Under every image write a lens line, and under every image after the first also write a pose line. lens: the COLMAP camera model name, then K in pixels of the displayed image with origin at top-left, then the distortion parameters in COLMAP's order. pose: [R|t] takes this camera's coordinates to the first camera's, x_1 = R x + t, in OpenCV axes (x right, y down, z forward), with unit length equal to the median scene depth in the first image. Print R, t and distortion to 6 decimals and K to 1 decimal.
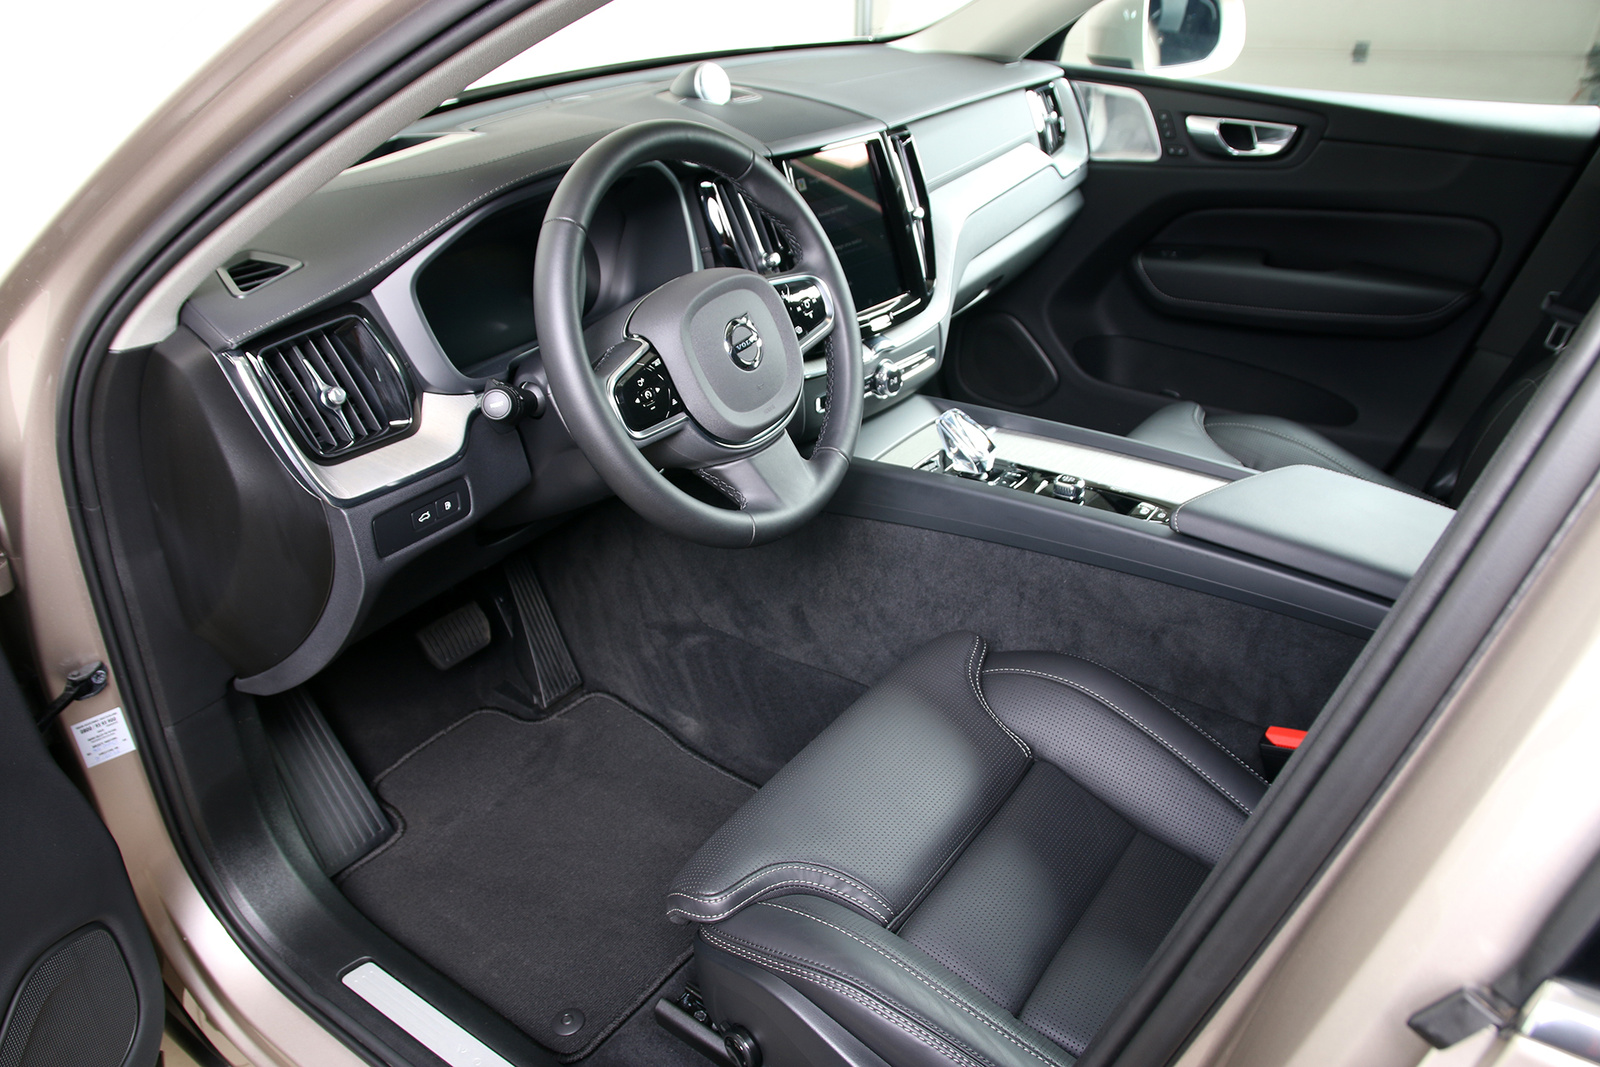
lens RADIAL K [[1239.6, 0, 800.0], [0, 1239.6, 533.5], [0, 0, 1]] dist [-0.147561, 0.111092]
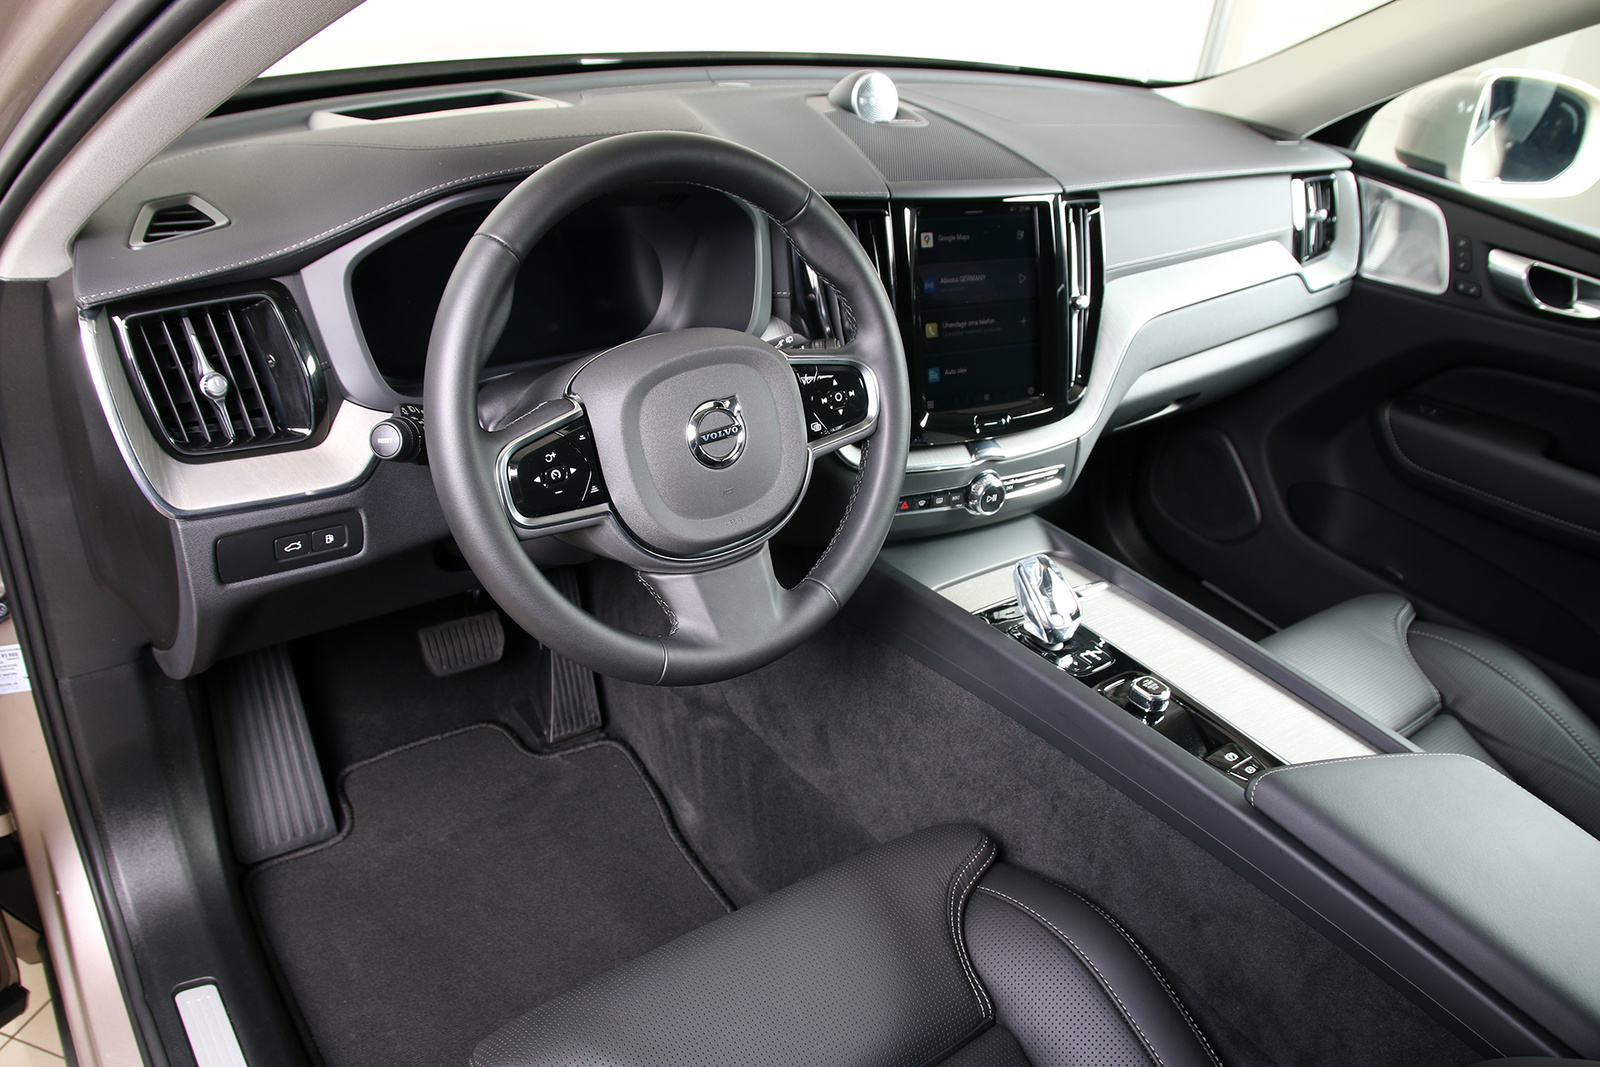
lens RADIAL K [[1239.6, 0, 800.0], [0, 1239.6, 533.5], [0, 0, 1]] dist [-0.147561, 0.111092]
pose [[0.942355, 0.256419, -0.214982, 0.136778], [-0.254978, 0.966317, 0.034897, -0.096643], [0.216689, 0.021931, 0.975994, 0.180098]]
